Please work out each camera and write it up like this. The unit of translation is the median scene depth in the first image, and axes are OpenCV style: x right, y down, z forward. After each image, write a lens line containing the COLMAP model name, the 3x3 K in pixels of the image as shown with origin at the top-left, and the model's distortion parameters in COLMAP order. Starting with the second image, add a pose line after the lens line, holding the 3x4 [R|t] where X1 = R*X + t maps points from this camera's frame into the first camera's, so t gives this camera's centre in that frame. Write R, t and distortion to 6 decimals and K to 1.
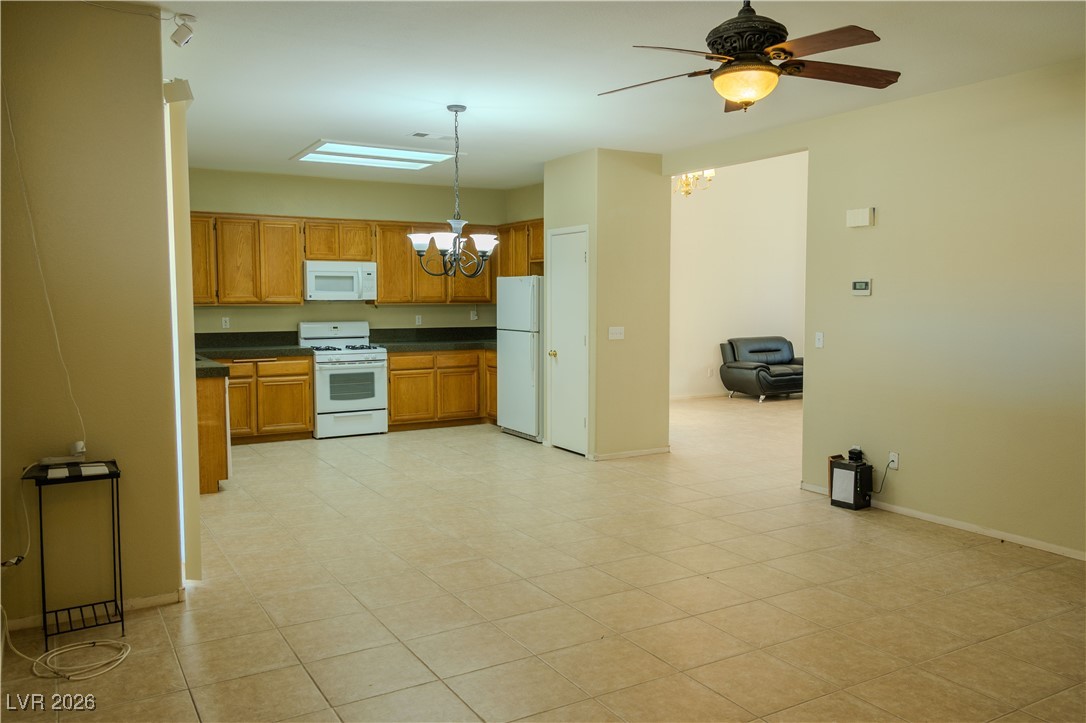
lens RADIAL K [[840.4, 0, 535.7], [0, 840.4, 358.6], [0, 0, 1]] dist [0.021121, -0.002646]
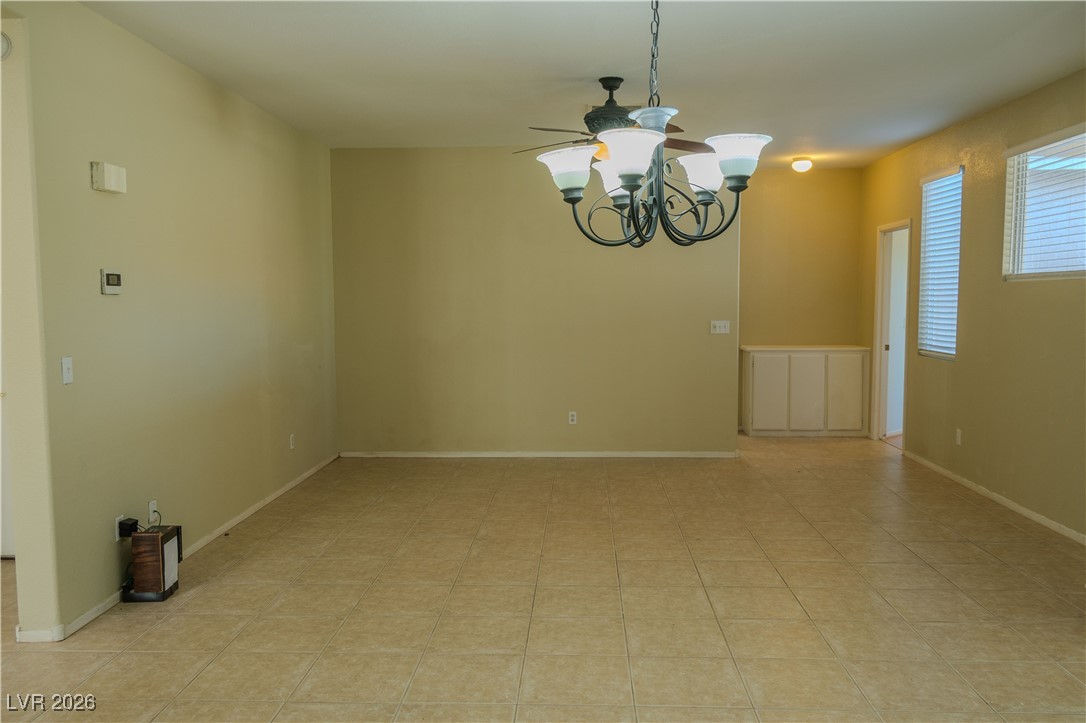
lens RADIAL K [[840.4, 0, 551.9], [0, 840.4, 362.7], [0, 0, 1]] dist [0.021121, -0.002646]
pose [[-0.843353, -0.038159, 0.536003, -0.206907], [0.043778, 0.989281, 0.139310, -0.074134], [-0.535573, 0.140953, -0.832642, 1.028588]]
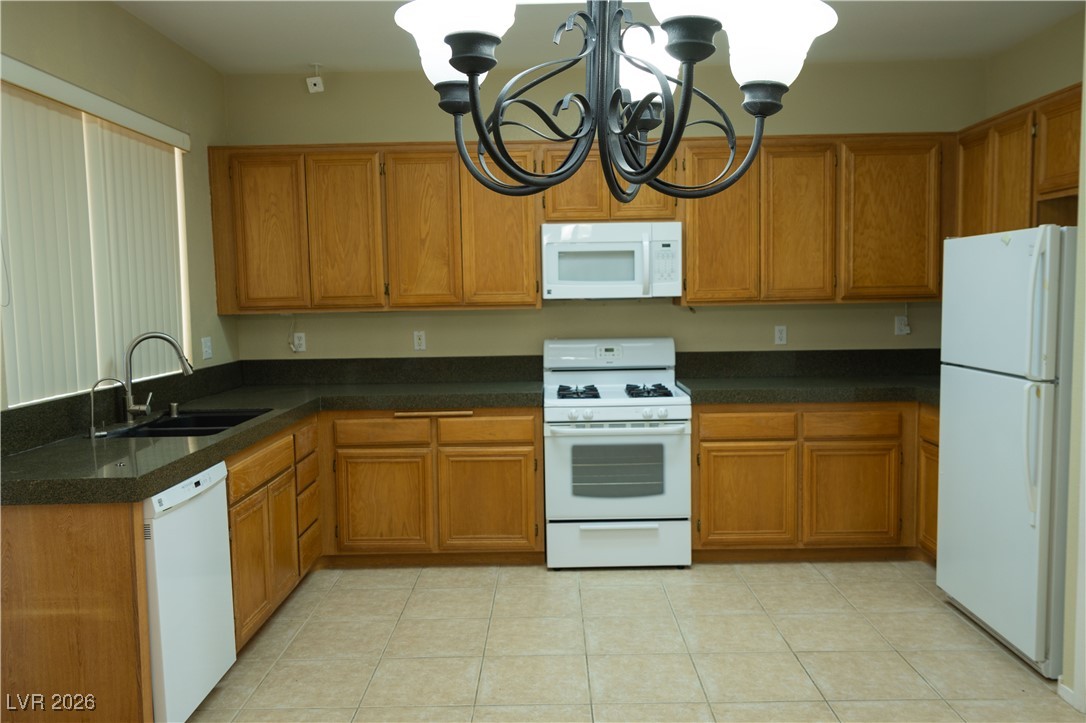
lens RADIAL K [[840.4, 0, 557.7], [0, 840.4, 368.5], [0, 0, 1]] dist [0.021121, -0.002646]
pose [[0.863210, 0.028373, -0.504047, 0.001739], [-0.022124, 0.999586, 0.018377, -0.036755], [0.504360, -0.004711, 0.863481, 0.558889]]
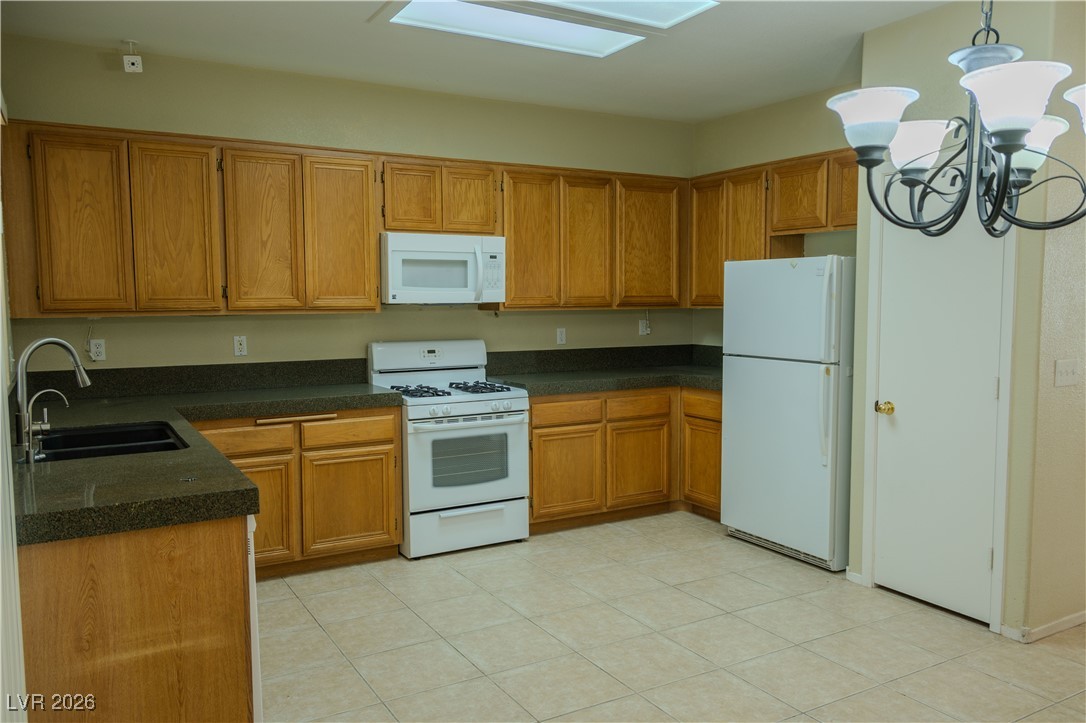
lens RADIAL K [[840.4, 0, 541.8], [0, 840.4, 358.3], [0, 0, 1]] dist [0.021121, -0.002646]
pose [[0.999995, -0.003176, -0.000699, -0.173649], [0.003175, 0.999994, -0.001308, -0.033344], [0.000703, 0.001306, 0.999999, 0.457883]]
